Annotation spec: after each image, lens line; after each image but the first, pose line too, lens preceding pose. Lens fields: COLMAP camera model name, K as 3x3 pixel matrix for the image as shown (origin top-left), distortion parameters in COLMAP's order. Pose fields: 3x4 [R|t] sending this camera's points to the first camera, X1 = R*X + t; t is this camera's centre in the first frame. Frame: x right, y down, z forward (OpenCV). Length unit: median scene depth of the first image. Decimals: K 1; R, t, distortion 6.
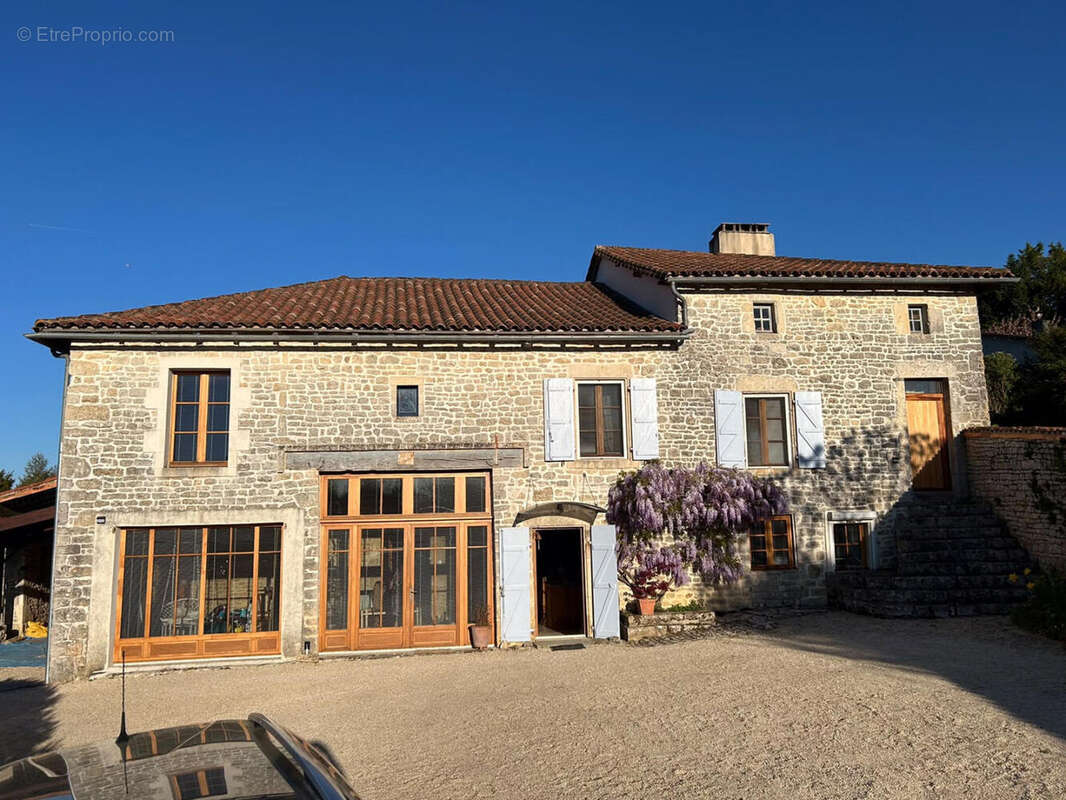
lens RADIAL K [[893.4, 0, 533.0], [0, 893.4, 400.0], [0, 0, 1]] dist [0.087050, -0.132686]
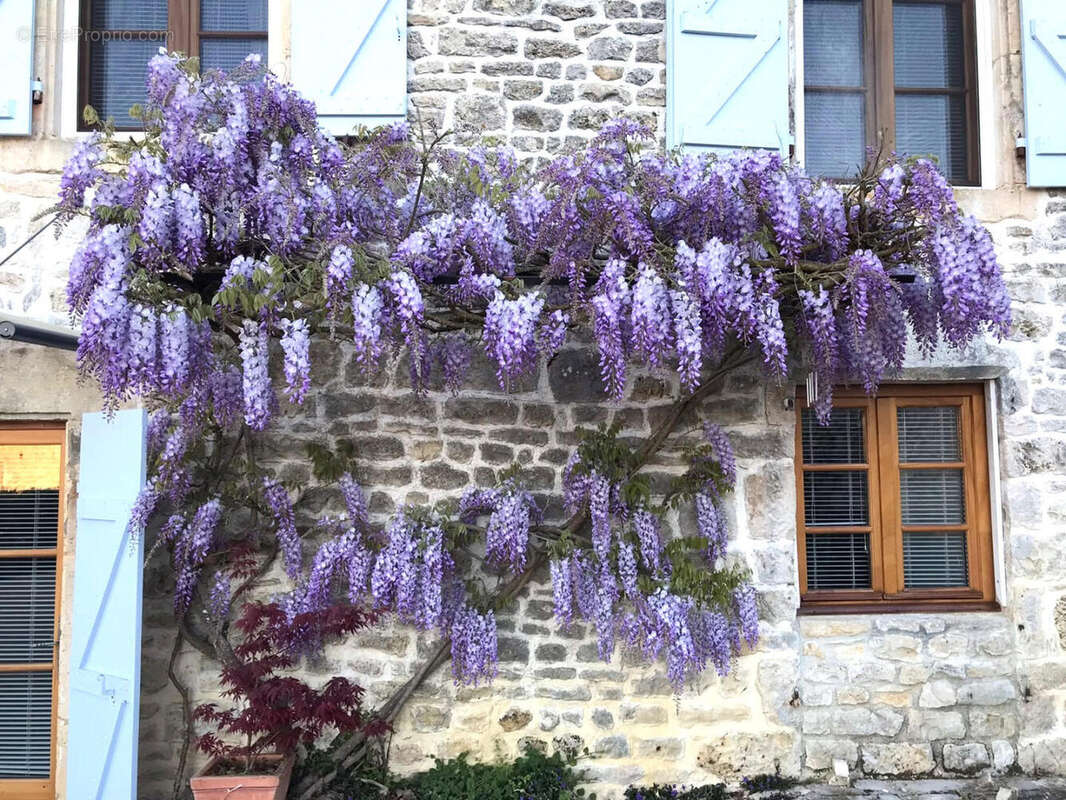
lens RADIAL K [[893.4, 0, 533.0], [0, 893.4, 400.0], [0, 0, 1]] dist [0.087050, -0.132686]
pose [[0.991707, 0.011798, -0.127976, 0.201953], [-0.003336, 0.997805, 0.066137, 0.117969], [0.128476, -0.065161, 0.989570, 0.760017]]
